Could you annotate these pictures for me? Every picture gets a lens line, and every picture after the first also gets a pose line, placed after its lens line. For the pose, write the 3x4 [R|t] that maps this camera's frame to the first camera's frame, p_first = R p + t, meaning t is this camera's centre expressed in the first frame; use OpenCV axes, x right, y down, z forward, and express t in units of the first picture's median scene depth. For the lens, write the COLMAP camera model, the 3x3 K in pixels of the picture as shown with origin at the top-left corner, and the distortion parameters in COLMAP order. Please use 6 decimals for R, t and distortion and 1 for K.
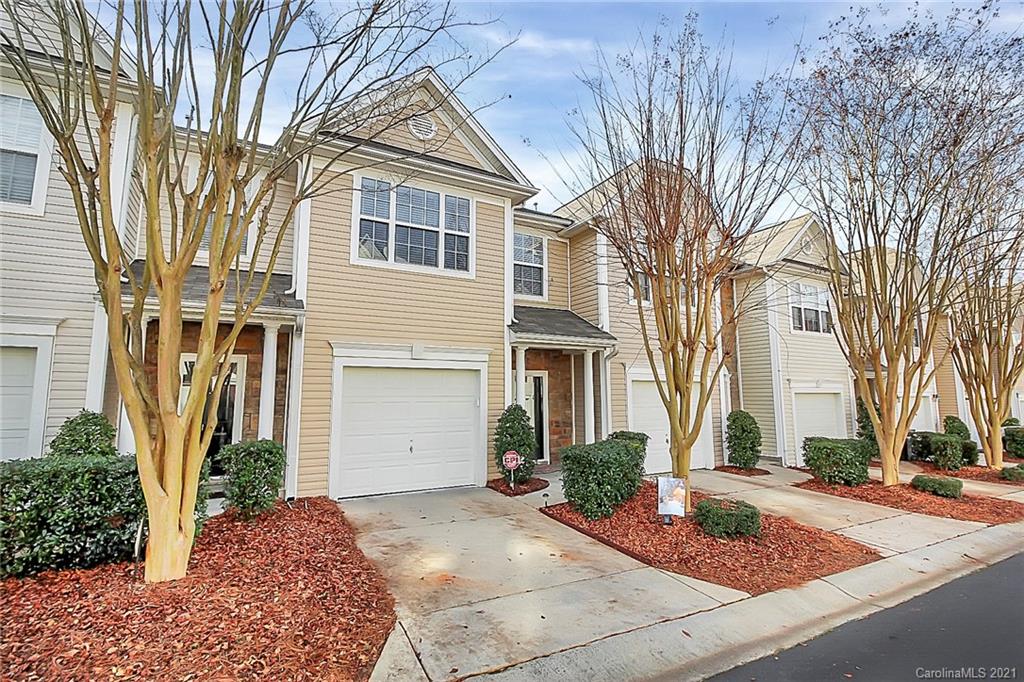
lens RADIAL K [[481.0, 0, 518.0], [0, 481.0, 334.1], [0, 0, 1]] dist [-0.003323, -0.007849]
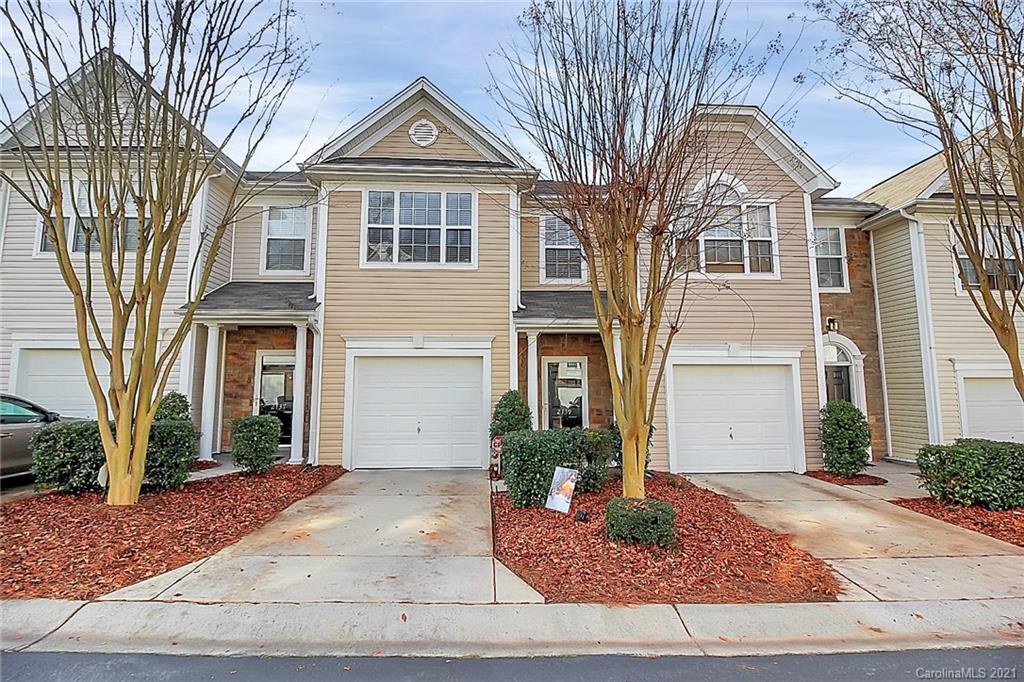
lens RADIAL K [[481.0, 0, 518.0], [0, 481.0, 334.1], [0, 0, 1]] dist [-0.003323, -0.007849]
pose [[0.898426, -0.048554, -0.436433, 0.467694], [0.055748, 0.998438, 0.003684, 0.028071], [0.435573, -0.027640, 0.899729, 0.111430]]
